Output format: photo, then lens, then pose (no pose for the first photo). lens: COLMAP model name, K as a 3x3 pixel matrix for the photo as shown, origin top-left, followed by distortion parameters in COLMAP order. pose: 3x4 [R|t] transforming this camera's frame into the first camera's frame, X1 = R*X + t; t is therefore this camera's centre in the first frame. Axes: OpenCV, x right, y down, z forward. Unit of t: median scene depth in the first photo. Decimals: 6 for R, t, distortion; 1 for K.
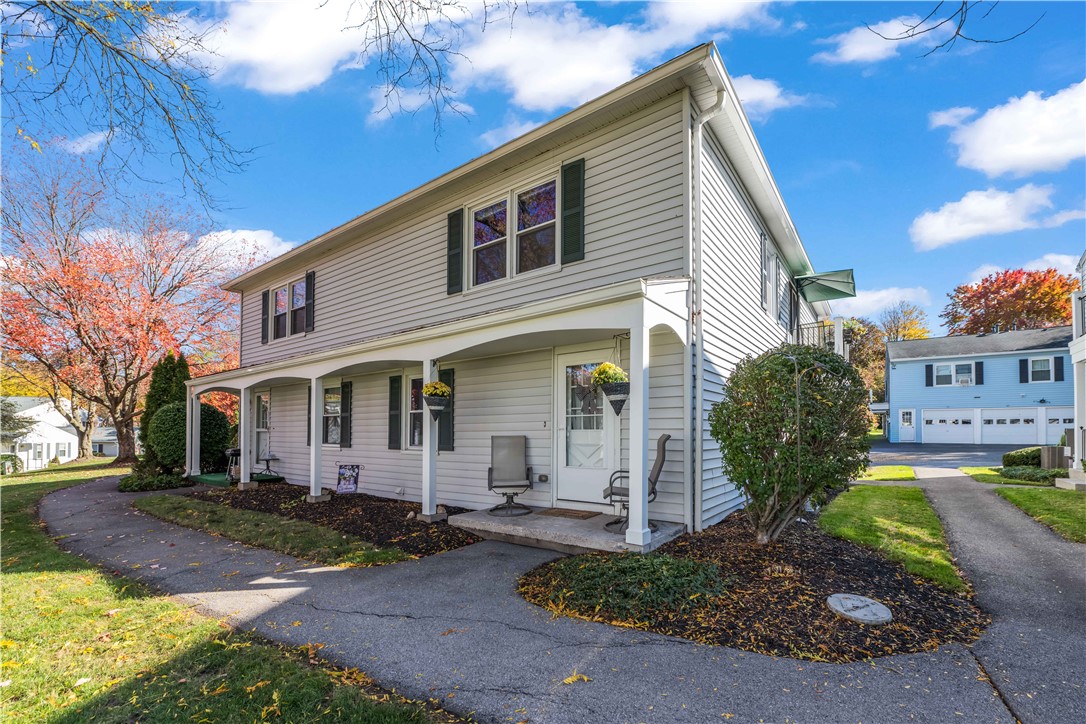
lens RADIAL K [[457.3, 0, 545.2], [0, 457.3, 429.4], [0, 0, 1]] dist [-0.013631, -0.000177]
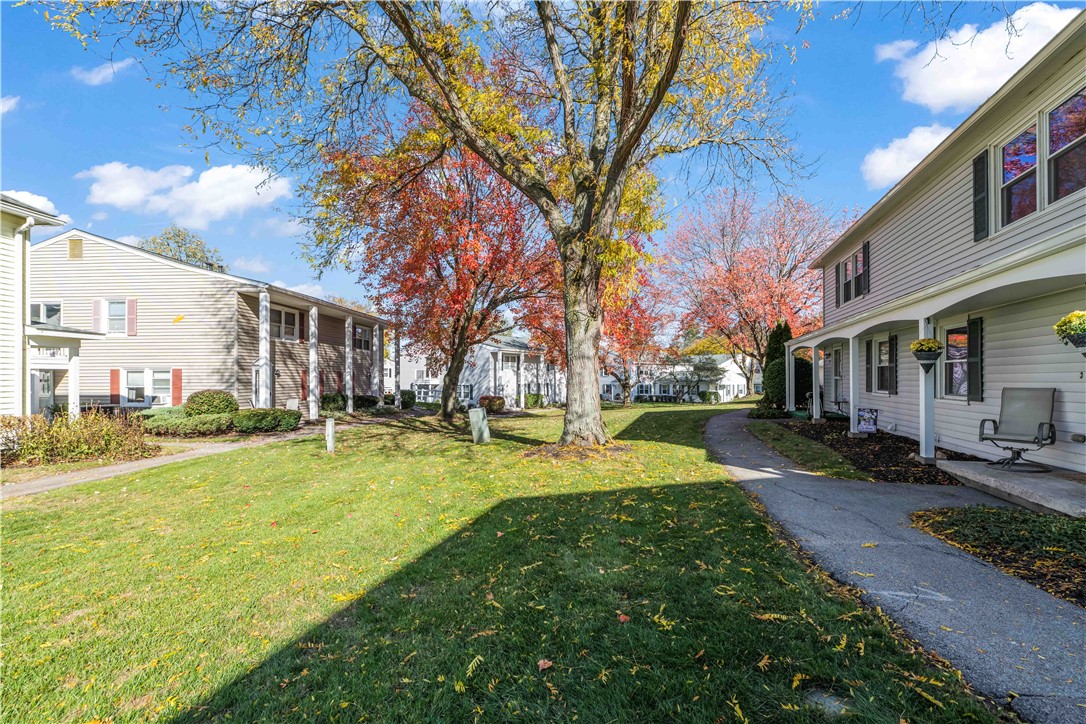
lens RADIAL K [[440.0, 0, 555.9], [0, 440.0, 353.2], [0, 0, 1]] dist [-0.001707, -0.000130]
pose [[0.327944, -0.054879, -0.943102, 0.372318], [0.014497, 0.998486, -0.053061, -0.018740], [0.944586, 0.003729, 0.328243, -0.164962]]
